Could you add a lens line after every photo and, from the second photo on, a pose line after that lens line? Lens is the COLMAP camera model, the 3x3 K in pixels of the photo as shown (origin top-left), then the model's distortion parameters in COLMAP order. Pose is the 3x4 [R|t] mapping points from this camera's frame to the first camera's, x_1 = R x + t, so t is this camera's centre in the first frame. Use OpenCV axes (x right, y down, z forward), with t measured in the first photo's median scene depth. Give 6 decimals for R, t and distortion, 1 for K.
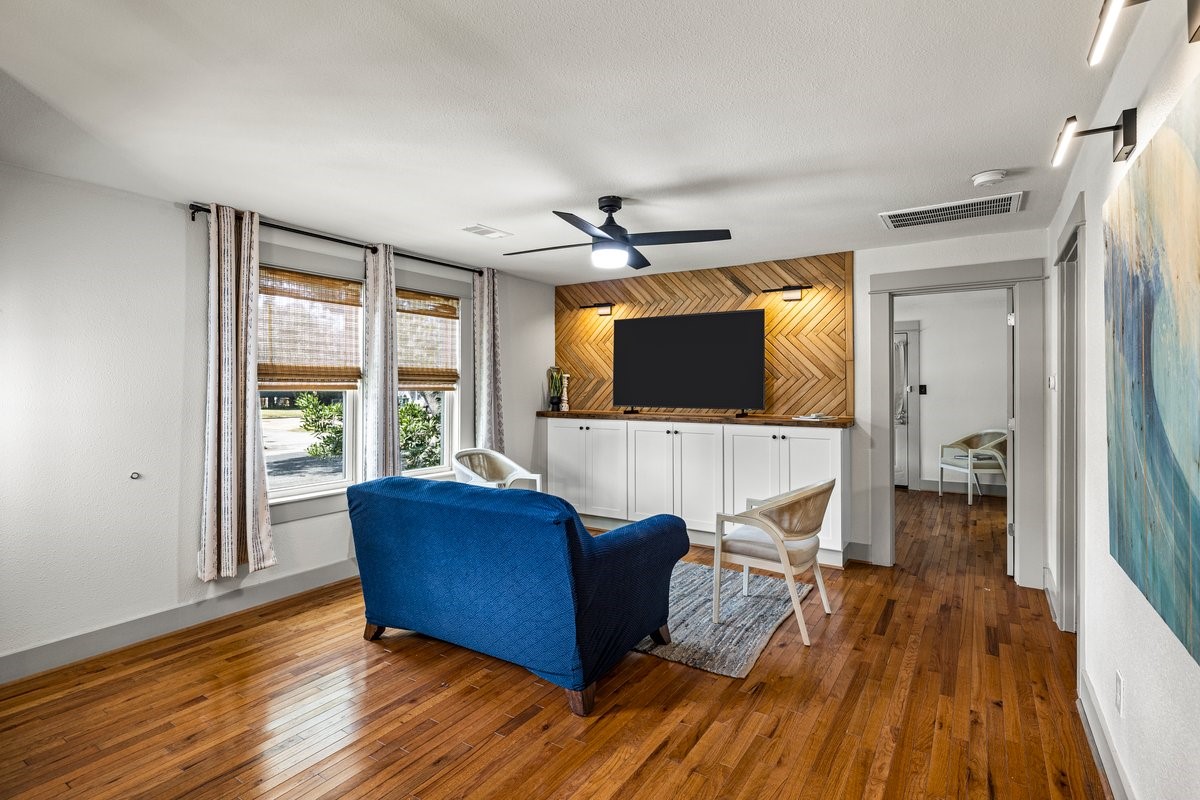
lens RADIAL K [[593.3, 0, 601.1], [0, 593.3, 382.8], [0, 0, 1]] dist [-0.004873, 0.001873]
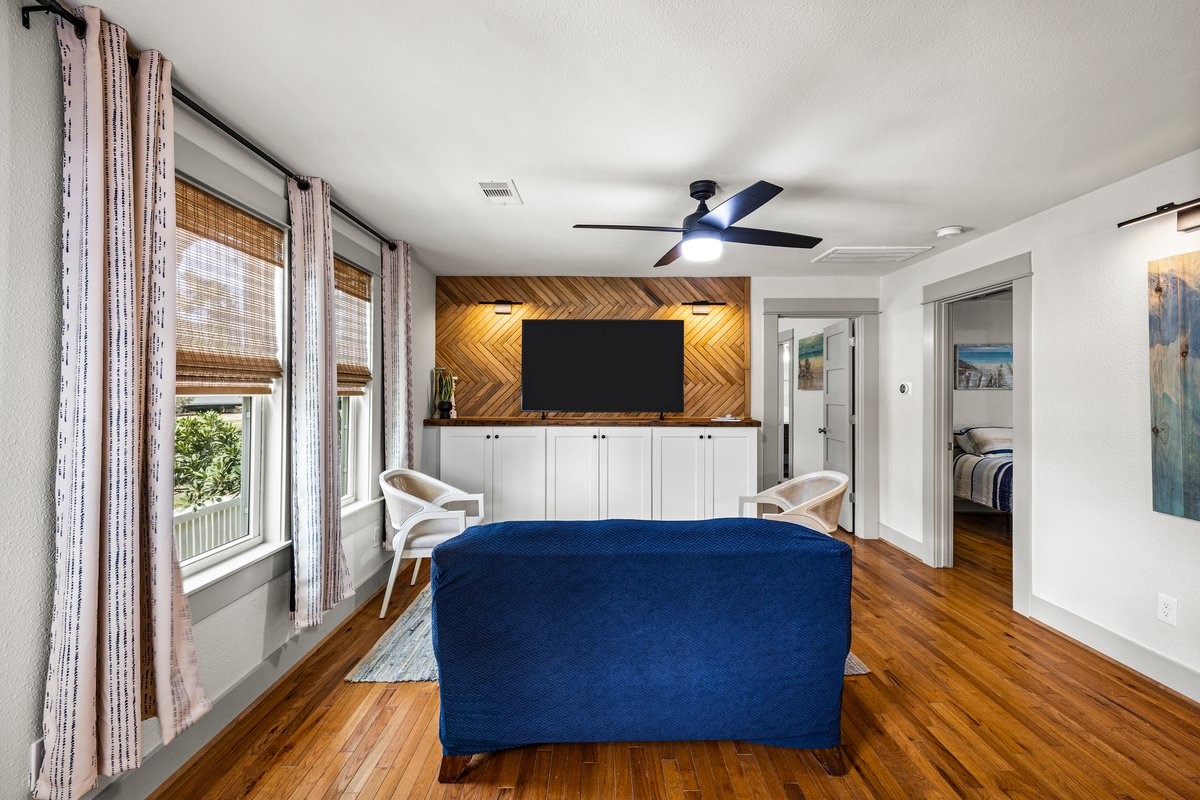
lens RADIAL K [[517.7, 0, 597.1], [0, 517.7, 387.9], [0, 0, 1]] dist [0.007076, -0.000312]
pose [[0.831720, 0.006138, 0.555162, -0.384010], [-0.006061, 0.999980, -0.001977, 0.003255], [-0.555163, -0.001720, 0.831740, 0.293514]]
